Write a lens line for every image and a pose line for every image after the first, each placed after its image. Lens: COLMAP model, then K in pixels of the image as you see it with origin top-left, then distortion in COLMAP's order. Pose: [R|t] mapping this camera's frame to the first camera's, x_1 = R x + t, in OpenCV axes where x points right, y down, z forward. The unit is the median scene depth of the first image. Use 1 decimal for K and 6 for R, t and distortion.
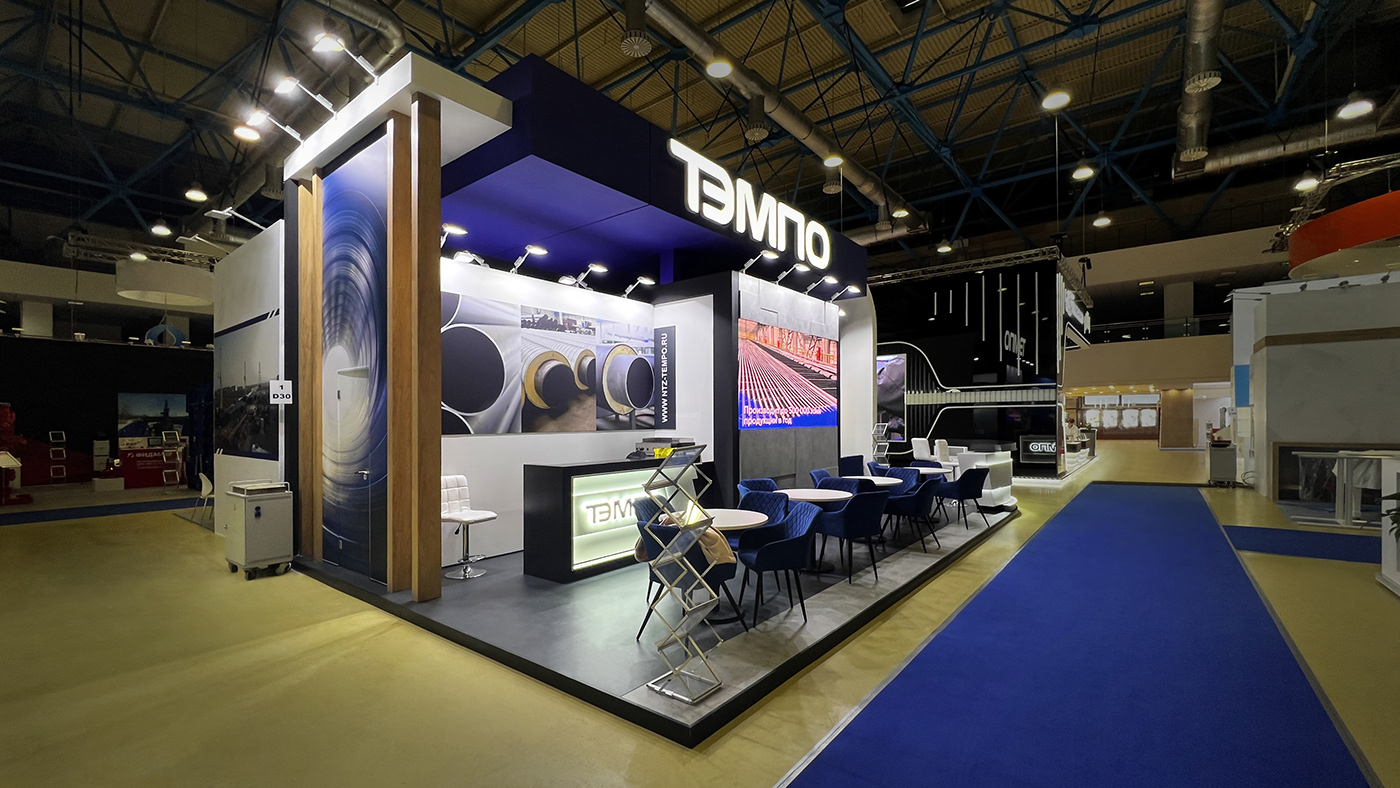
lens RADIAL K [[576.3, 0, 702.3], [0, 576.3, 406.3], [0, 0, 1]] dist [0.000682, 0.000009]
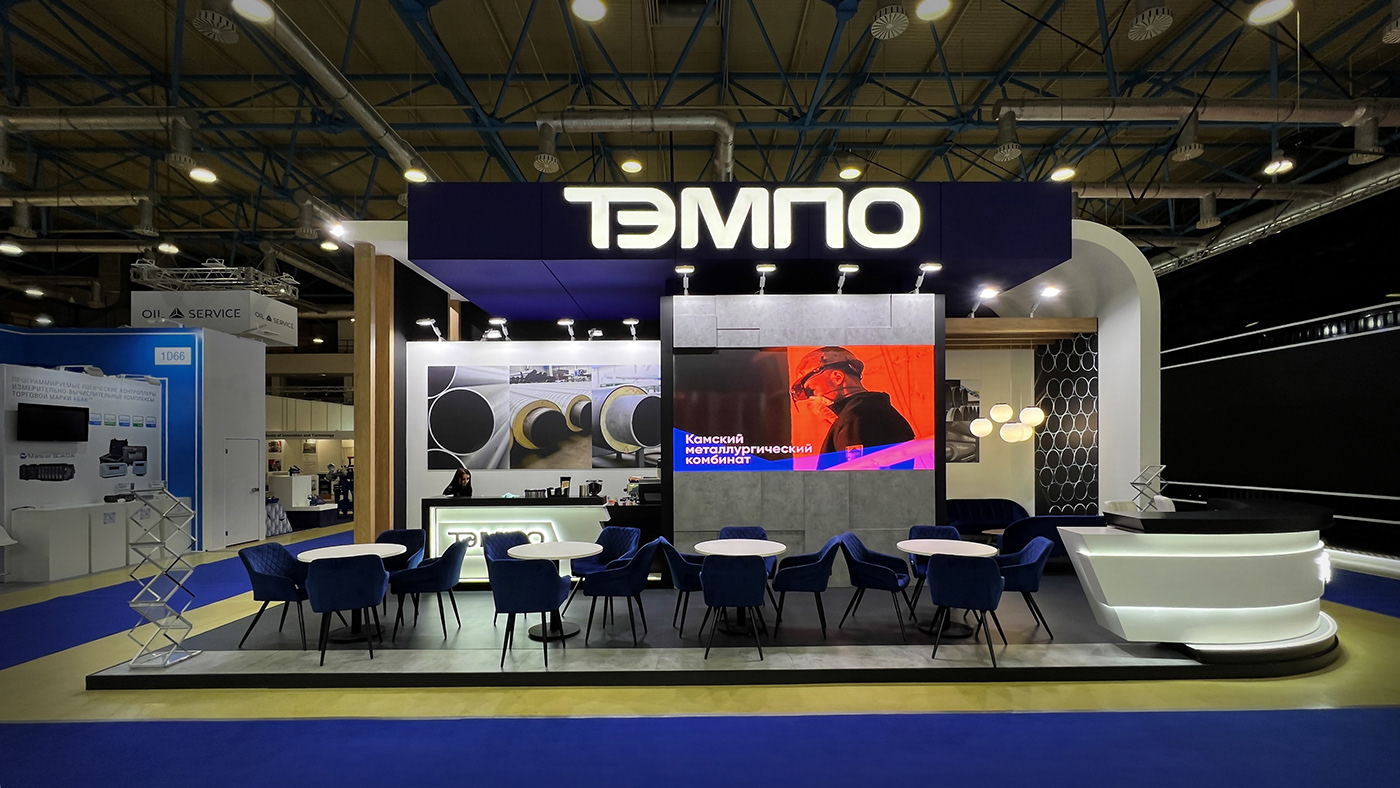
lens RADIAL K [[576.3, 0, 715.6], [0, 576.3, 439.9], [0, 0, 1]] dist [0.000682, 0.000009]
pose [[0.635391, -0.003813, -0.772182, 0.841729], [0.019116, 0.999759, 0.010793, -0.019459], [0.771954, -0.021619, 0.635310, 0.505413]]
